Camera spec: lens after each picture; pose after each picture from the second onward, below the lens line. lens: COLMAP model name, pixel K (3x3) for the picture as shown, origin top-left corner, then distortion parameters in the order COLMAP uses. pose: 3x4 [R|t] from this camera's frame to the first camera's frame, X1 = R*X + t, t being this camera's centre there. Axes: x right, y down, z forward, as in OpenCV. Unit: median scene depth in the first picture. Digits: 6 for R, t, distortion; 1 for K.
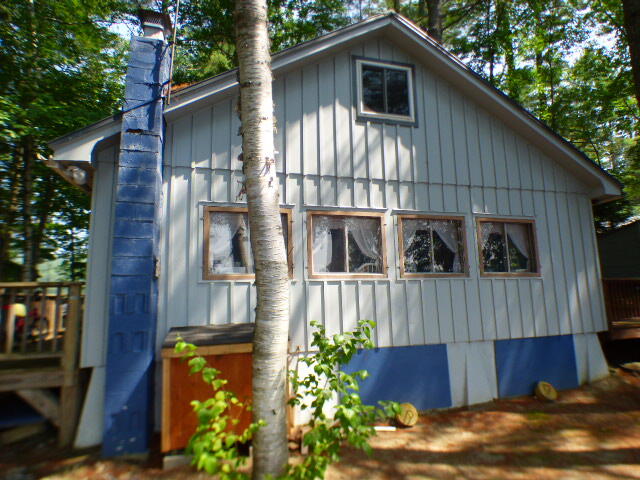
lens RADIAL K [[372.9, 0, 321.0], [0, 372.9, 249.1], [0, 0, 1]] dist [-0.005053, -0.001136]
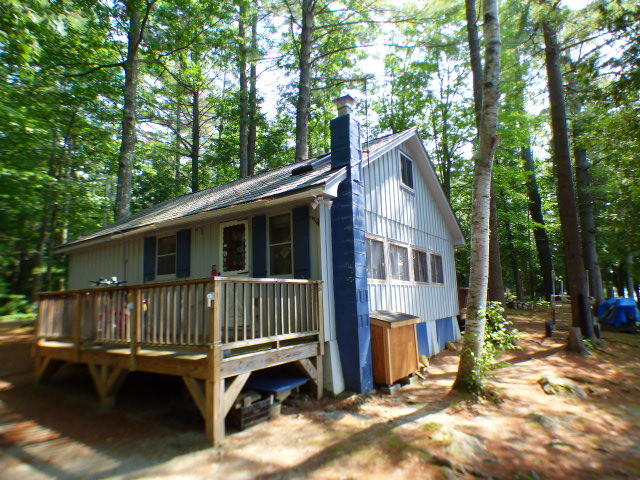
lens RADIAL K [[372.9, 0, 321.0], [0, 372.9, 249.1], [0, 0, 1]] dist [-0.005053, -0.001136]
pose [[0.761969, 0.092653, 0.640951, -1.212429], [-0.086864, 0.995391, -0.040625, 0.021712], [-0.641761, -0.024721, 0.766506, -0.049782]]
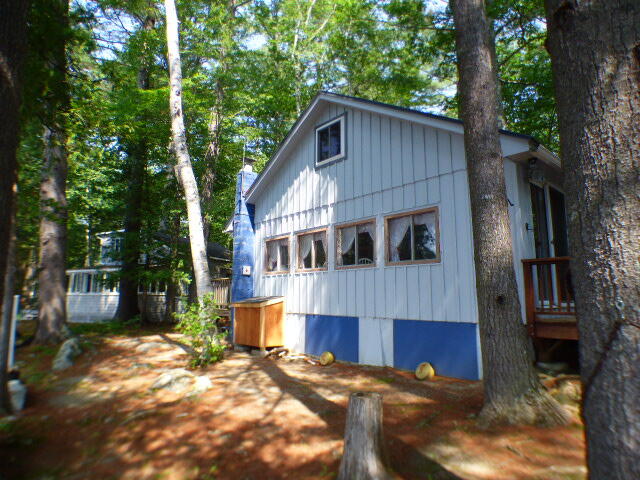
lens RADIAL K [[372.9, 0, 321.0], [0, 372.9, 249.1], [0, 0, 1]] dist [-0.005053, -0.001136]
pose [[0.452341, -0.081129, -0.888148, 1.481469], [0.112422, 0.993097, -0.033458, 0.037784], [0.884731, -0.084713, 0.458339, 0.278343]]
